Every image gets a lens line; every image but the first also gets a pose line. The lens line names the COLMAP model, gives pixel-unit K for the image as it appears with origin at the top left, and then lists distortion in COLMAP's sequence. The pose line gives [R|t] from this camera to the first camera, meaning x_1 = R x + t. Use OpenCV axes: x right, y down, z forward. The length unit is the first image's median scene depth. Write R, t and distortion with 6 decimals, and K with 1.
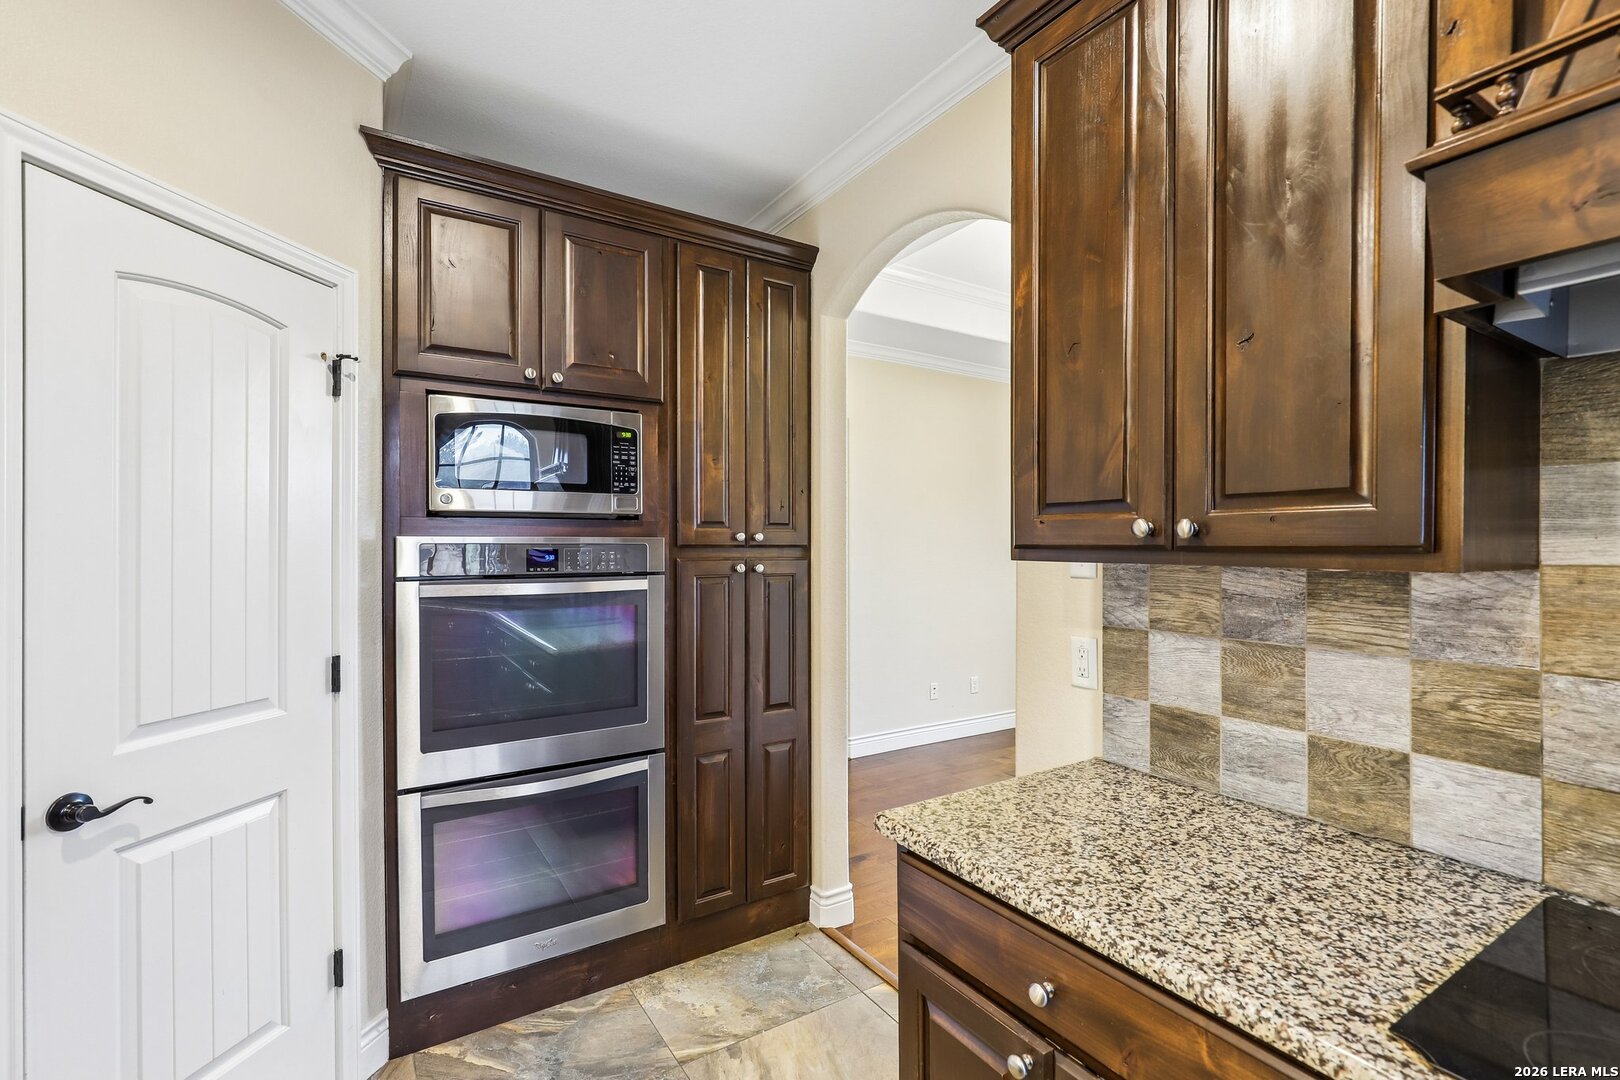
lens RADIAL K [[738.3, 0, 814.9], [0, 738.3, 542.8], [0, 0, 1]] dist [0.001854, -0.000132]
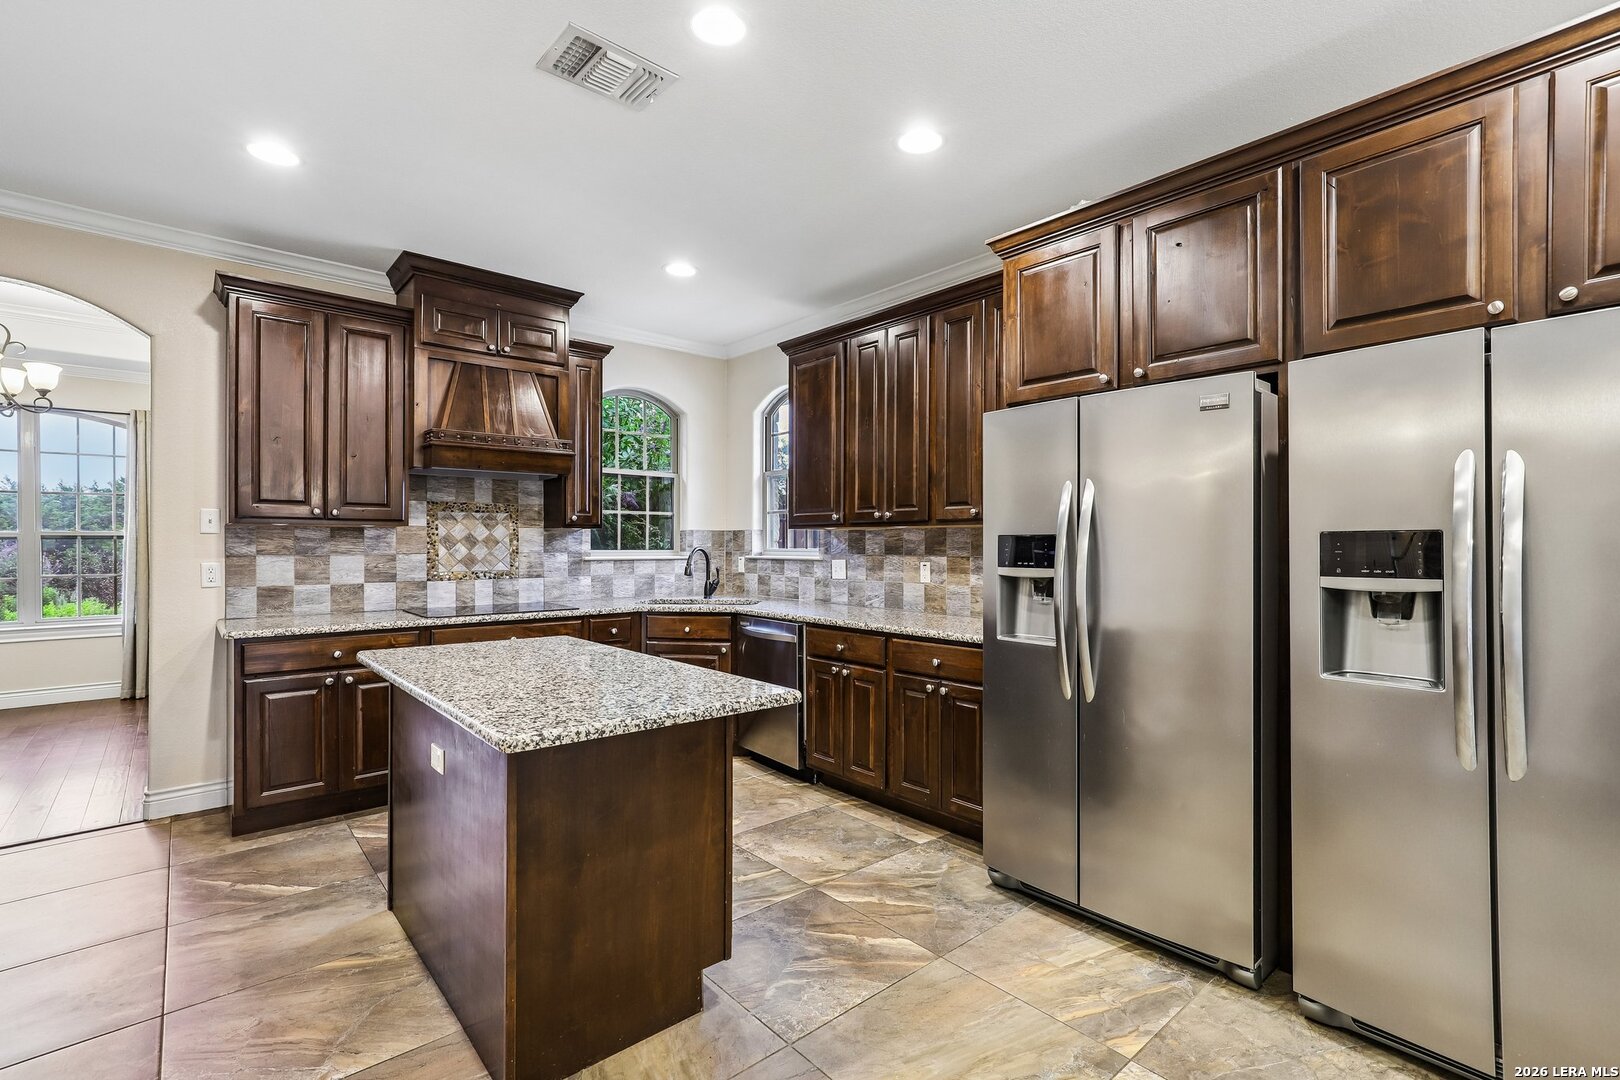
lens RADIAL K [[738.3, 0, 813.4], [0, 738.3, 543.5], [0, 0, 1]] dist [0.001854, -0.000132]
pose [[-0.139650, 0.003885, 0.990193, -2.303906], [-0.000311, 0.999992, -0.003967, 0.100467], [-0.990201, -0.000862, -0.139648, -0.441493]]
